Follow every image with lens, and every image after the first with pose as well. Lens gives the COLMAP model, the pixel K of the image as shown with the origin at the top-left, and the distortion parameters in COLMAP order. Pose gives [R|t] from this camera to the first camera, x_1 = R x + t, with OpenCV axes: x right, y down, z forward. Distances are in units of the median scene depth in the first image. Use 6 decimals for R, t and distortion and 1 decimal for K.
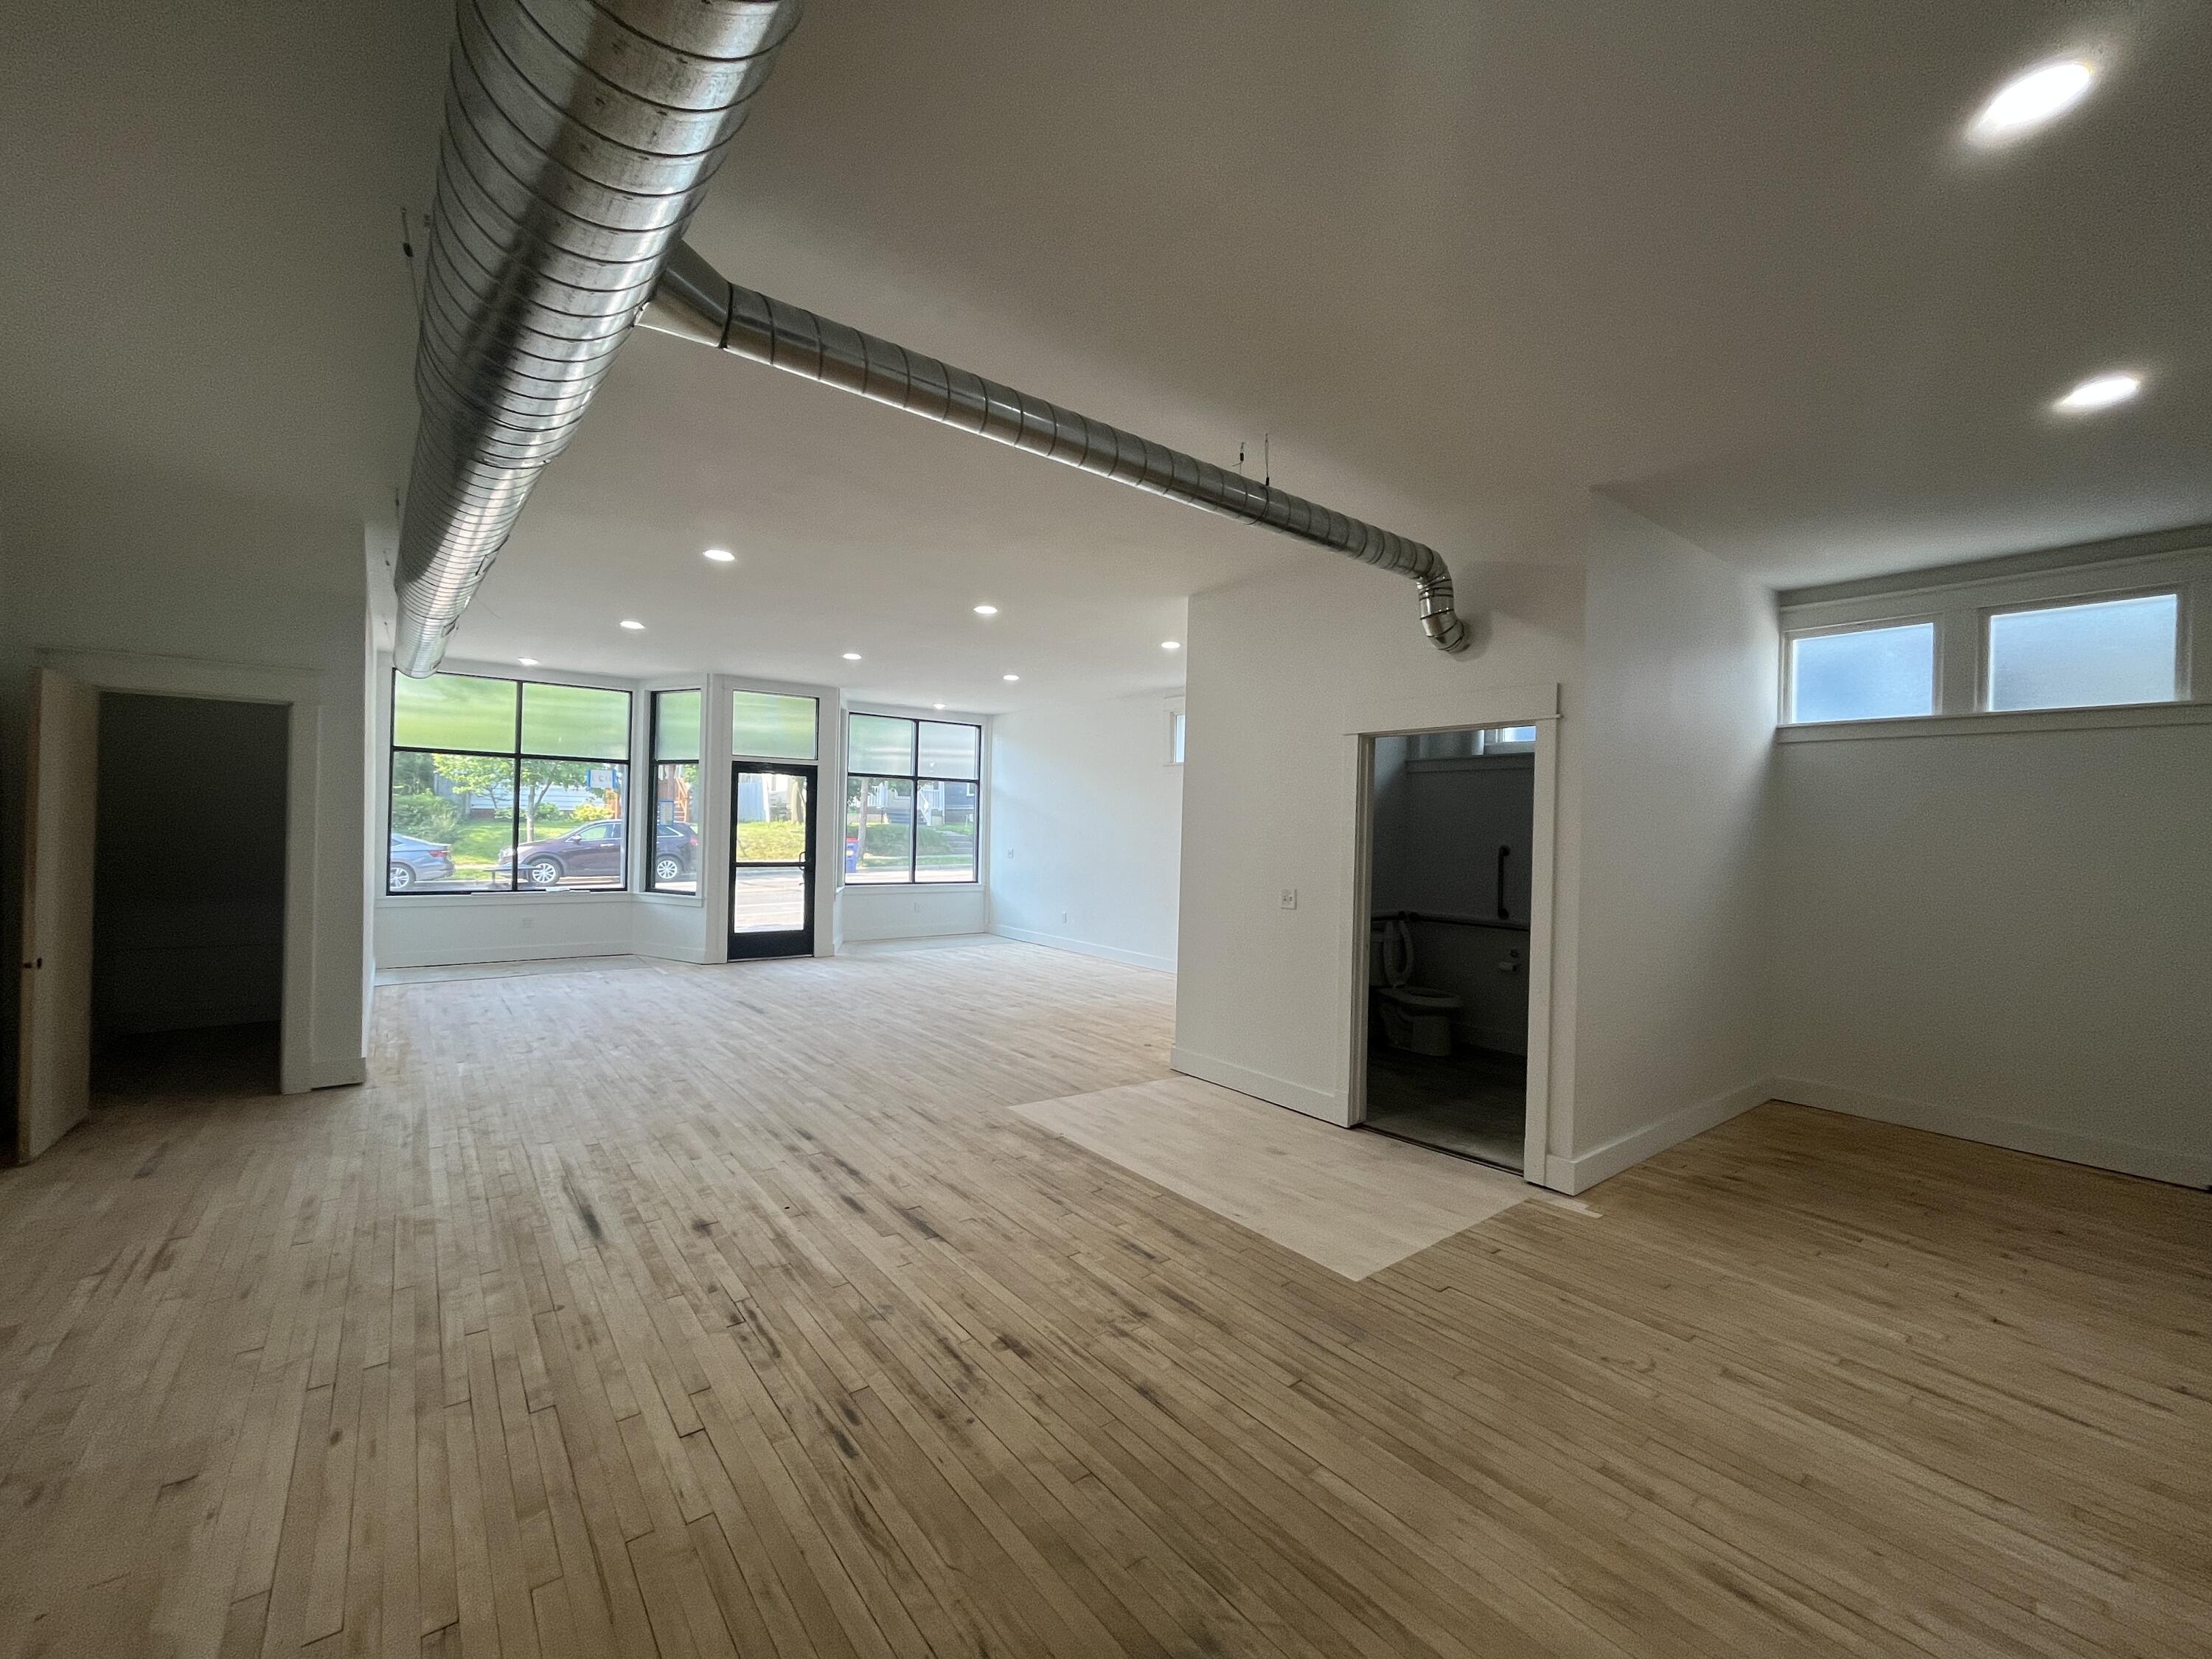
lens RADIAL K [[895.4, 0, 1097.7], [0, 895.4, 826.9], [0, 0, 1]] dist [-0.003153, 0.000234]
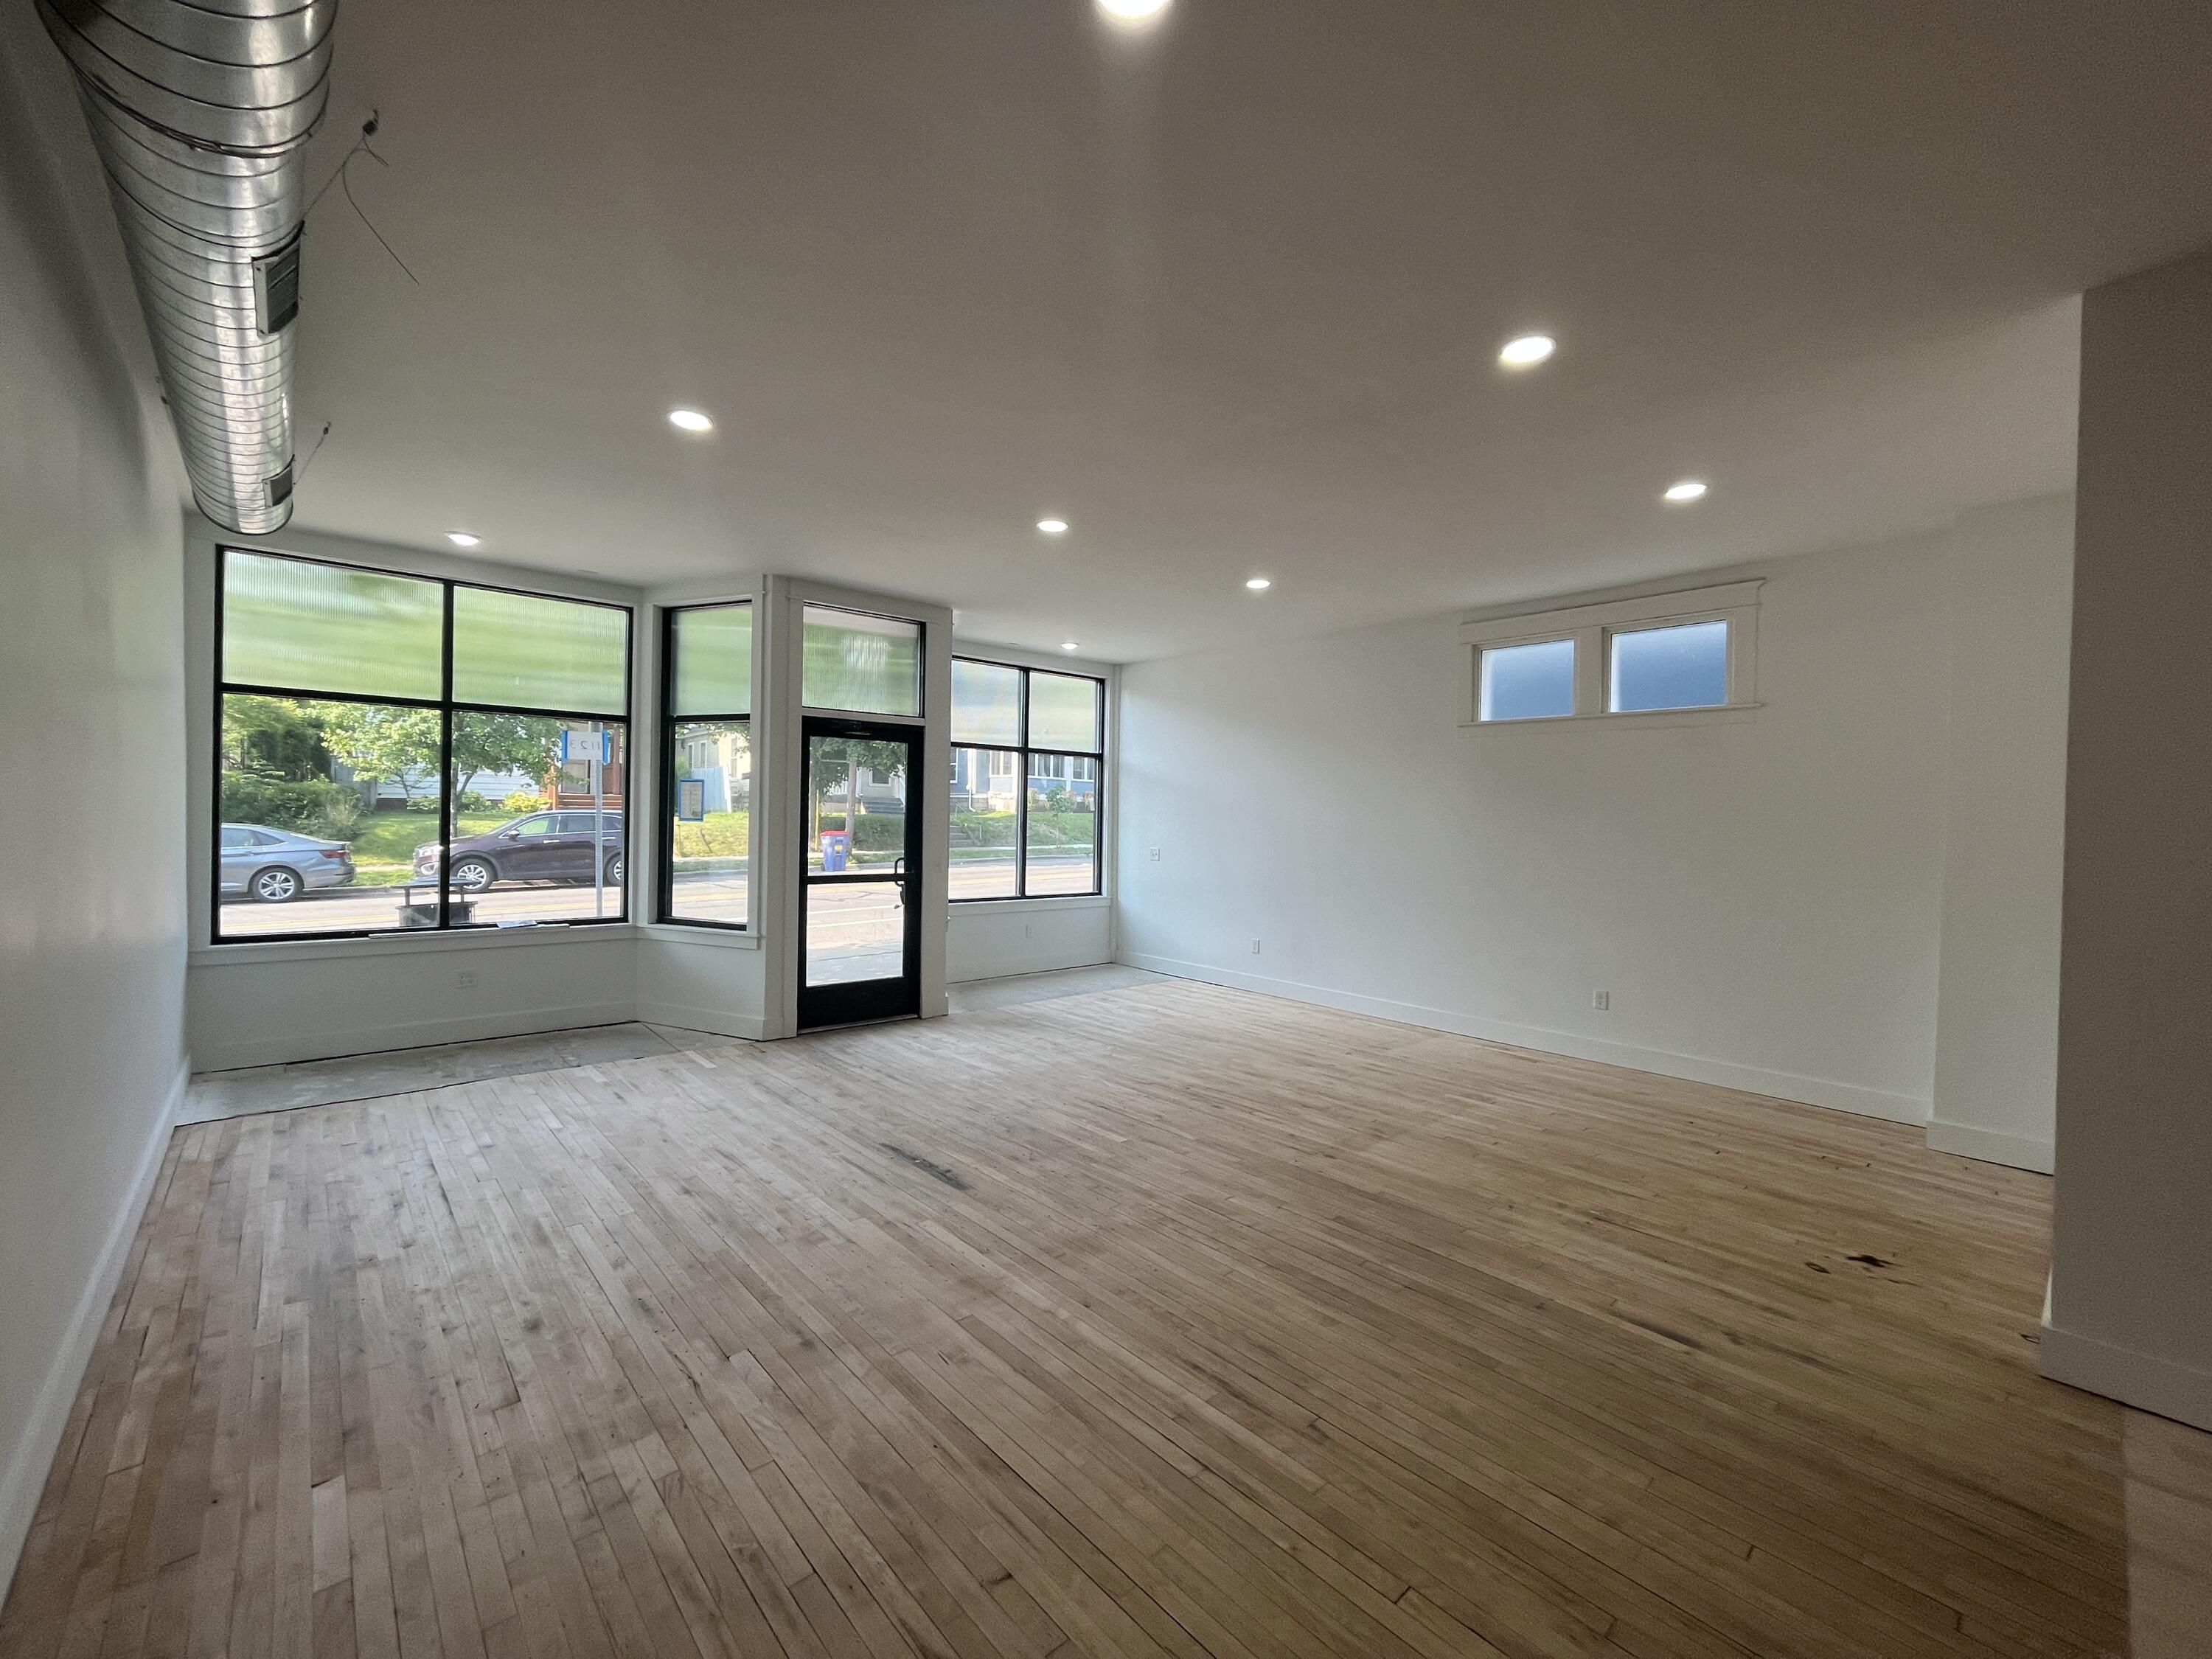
lens RADIAL K [[895.4, 0, 1097.7], [0, 895.4, 826.9], [0, 0, 1]] dist [-0.003153, 0.000234]
pose [[0.997901, -0.004601, 0.064587, -0.263577], [0.003809, 0.999916, 0.012372, -0.003124], [-0.064638, -0.012100, 0.997835, 0.389386]]
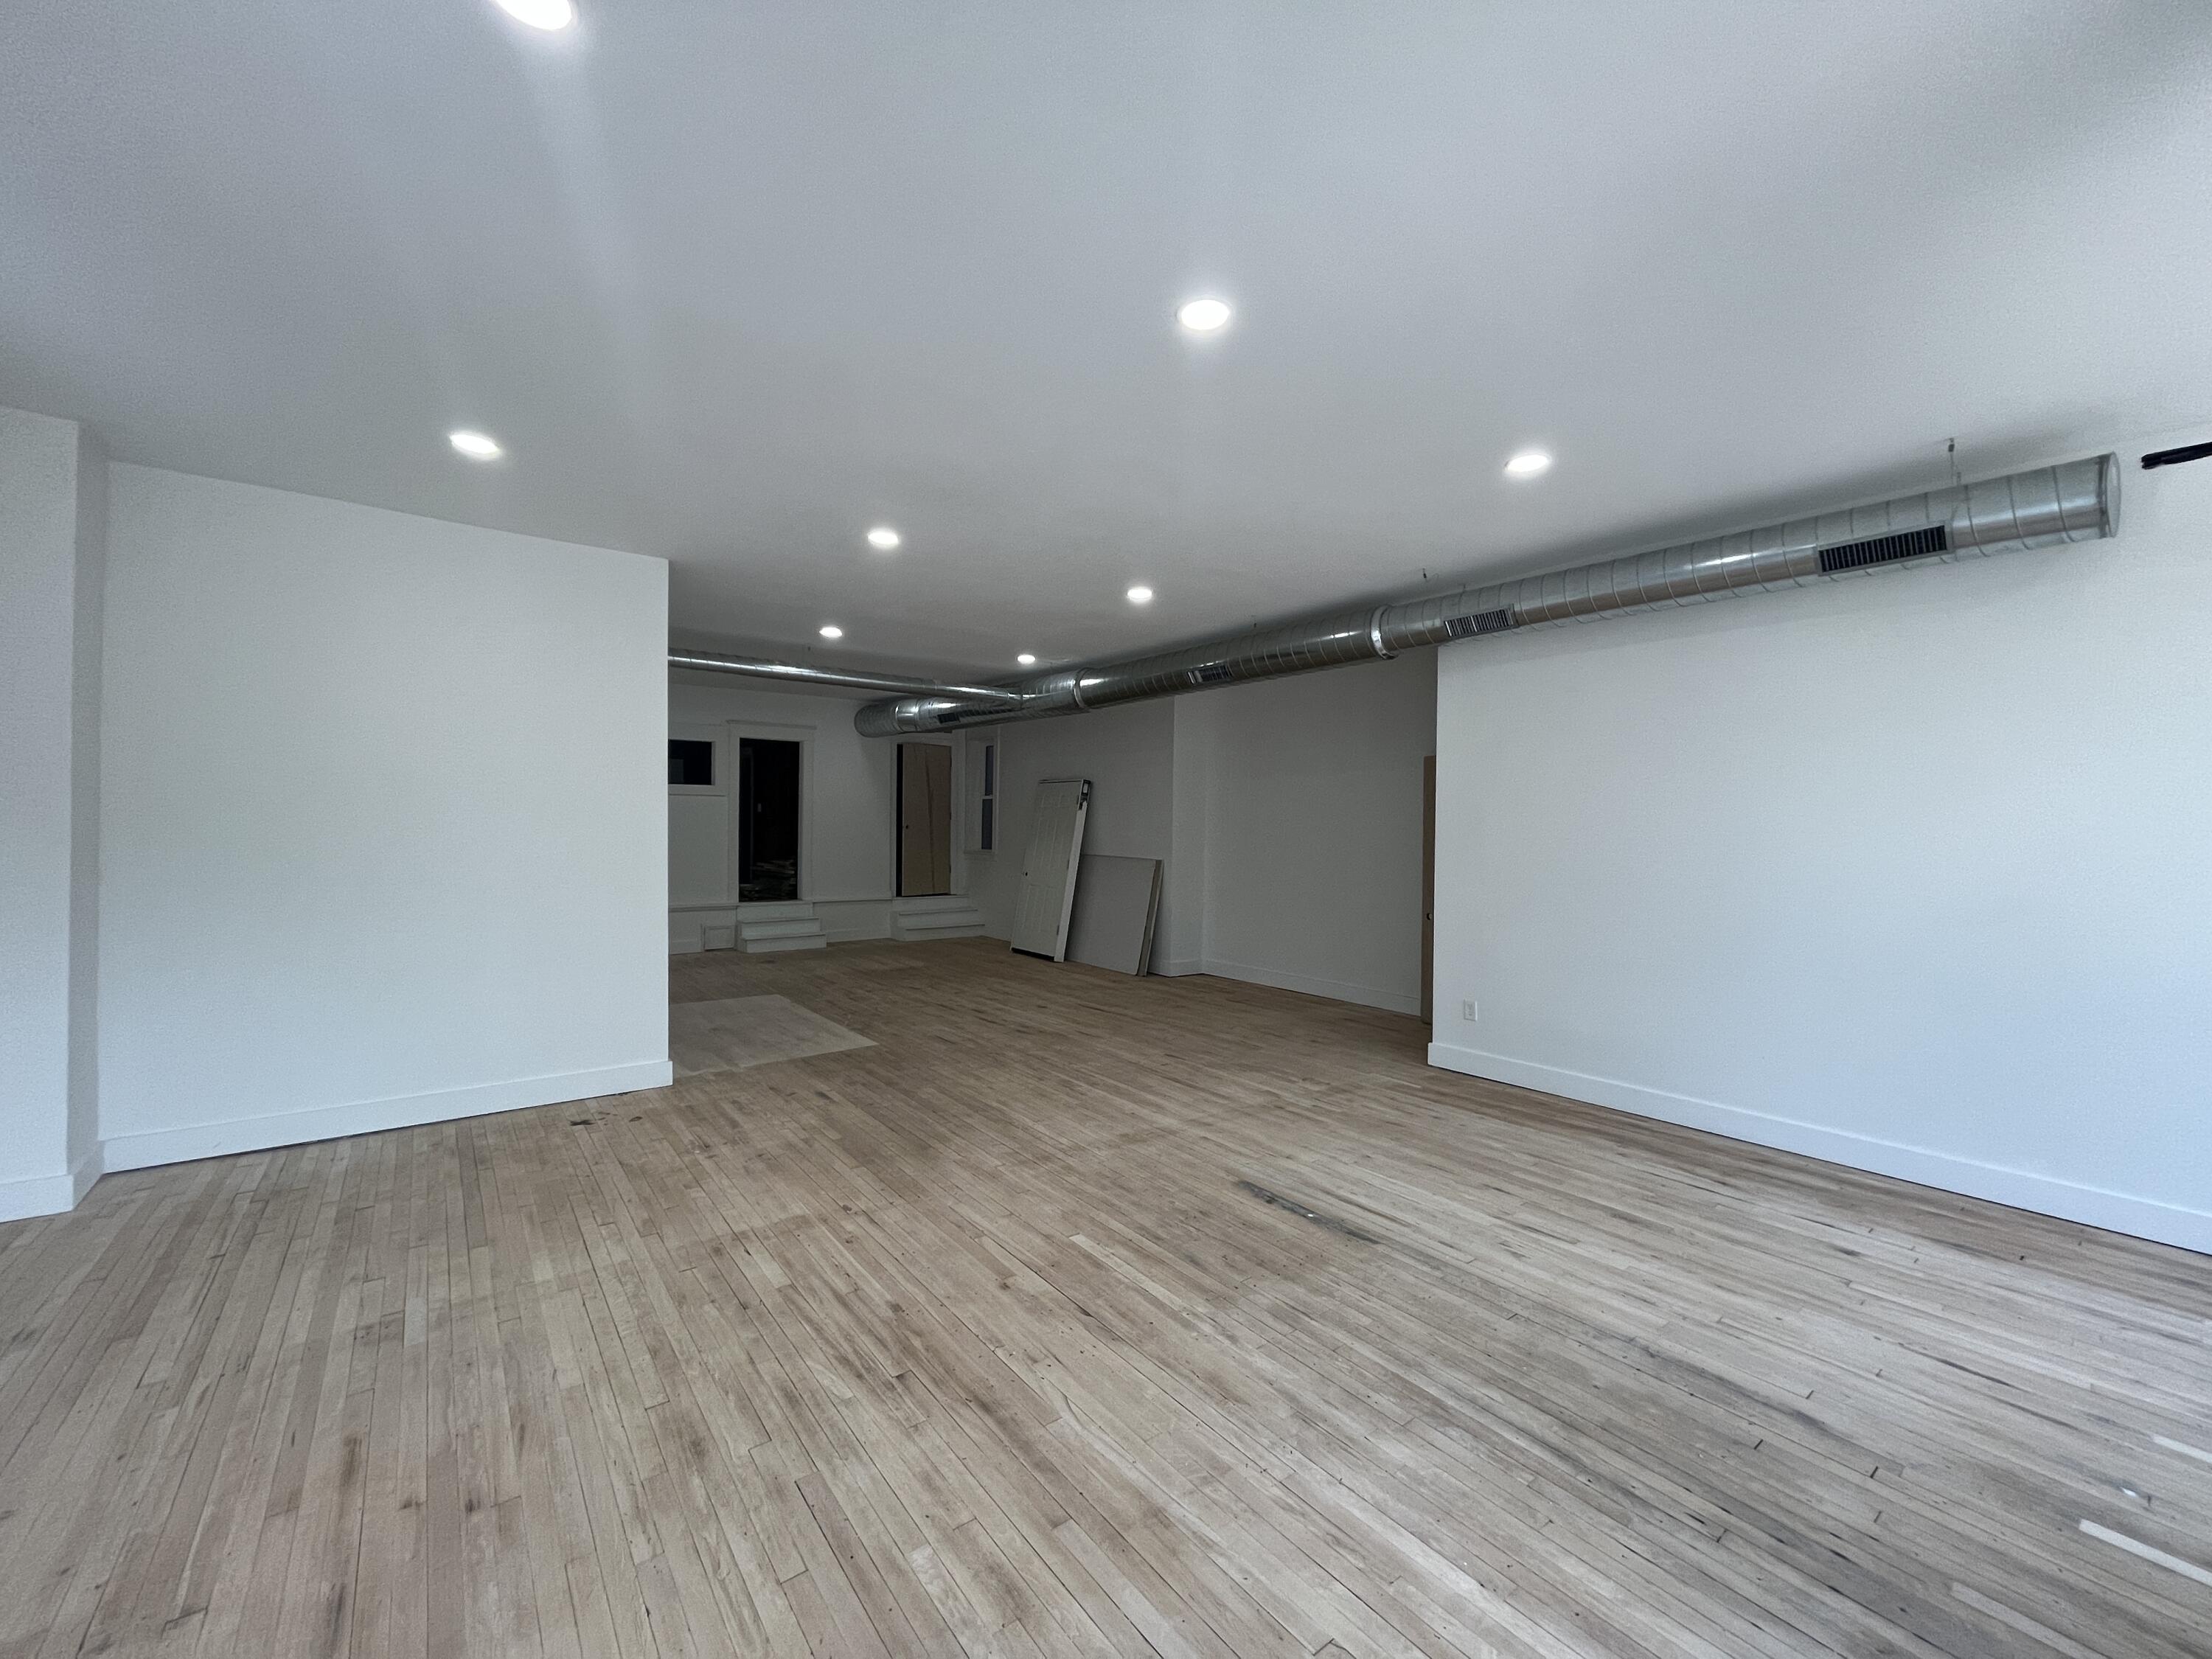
lens RADIAL K [[895.4, 0, 1097.7], [0, 895.4, 826.9], [0, 0, 1]] dist [-0.003153, 0.000234]
pose [[-0.999213, -0.035045, 0.018596, -0.230821], [-0.035016, 0.999385, 0.001850, -0.004409], [-0.018649, 0.001197, -0.999825, 1.232302]]
